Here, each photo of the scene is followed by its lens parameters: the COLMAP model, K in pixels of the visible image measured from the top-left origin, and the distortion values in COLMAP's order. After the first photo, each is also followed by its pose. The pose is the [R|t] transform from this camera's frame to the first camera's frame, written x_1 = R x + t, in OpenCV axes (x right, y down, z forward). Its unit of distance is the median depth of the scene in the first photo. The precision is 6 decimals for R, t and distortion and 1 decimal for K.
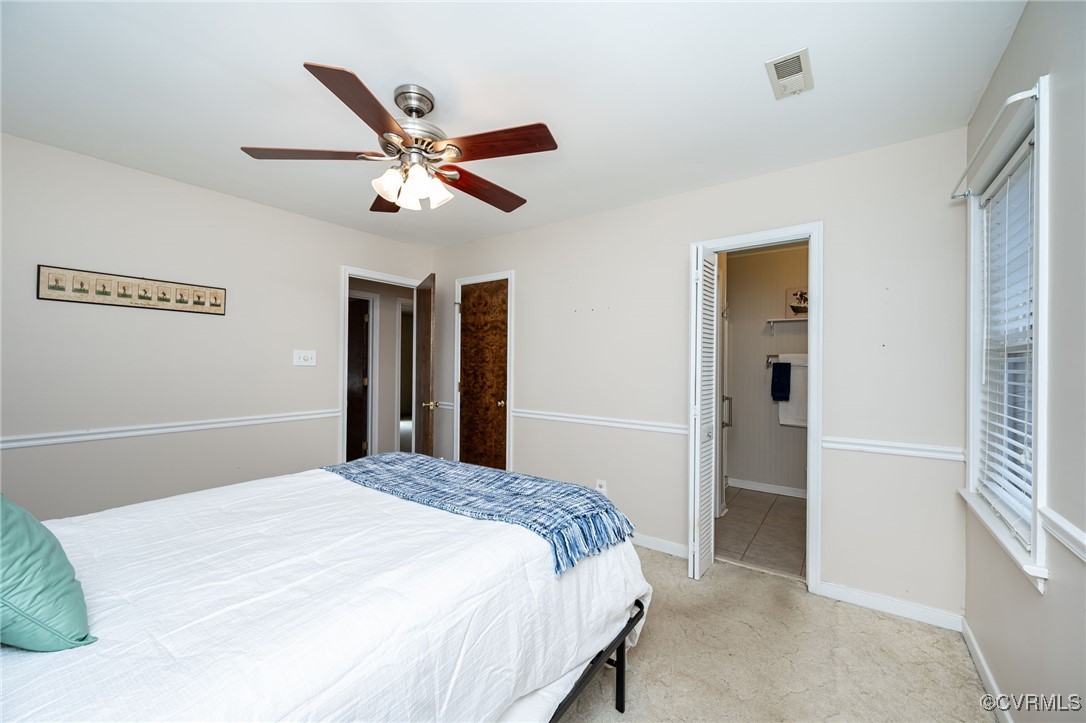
lens RADIAL K [[423.7, 0, 540.2], [0, 423.7, 360.4], [0, 0, 1]] dist [-0.000827, -0.000272]
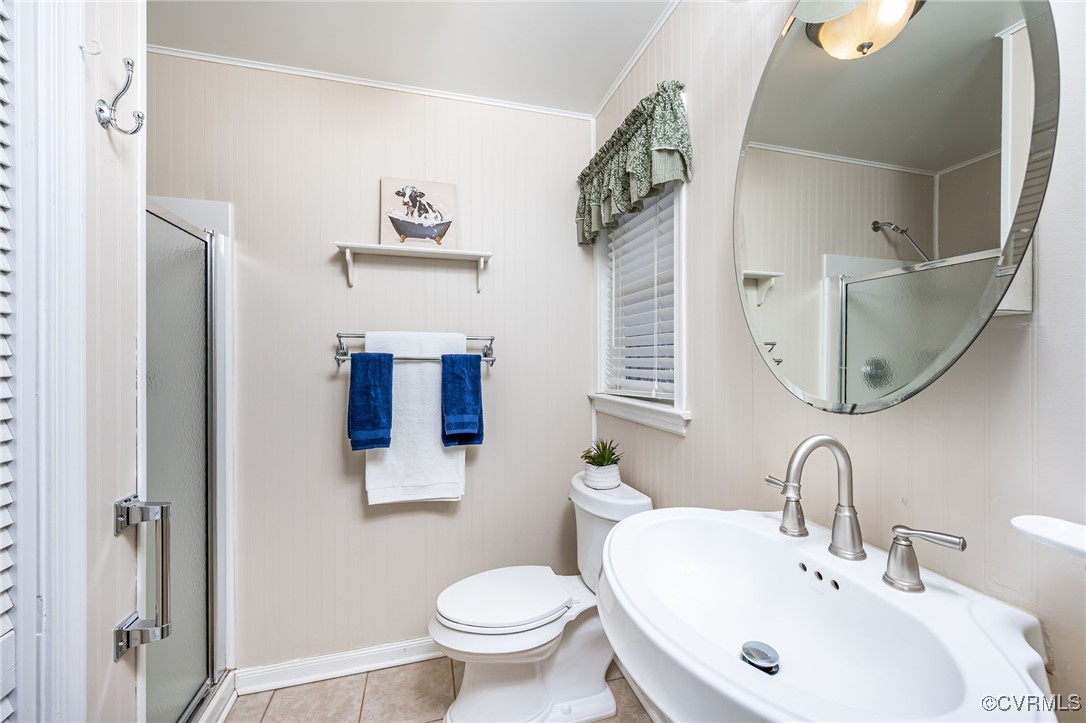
lens RADIAL K [[423.7, 0, 540.2], [0, 423.7, 360.4], [0, 0, 1]] dist [-0.000827, -0.000272]
pose [[0.603555, -0.013637, 0.797205, 0.346870], [-0.004460, 0.999780, 0.020478, 0.003807], [-0.797309, -0.015915, 0.603361, 0.632289]]
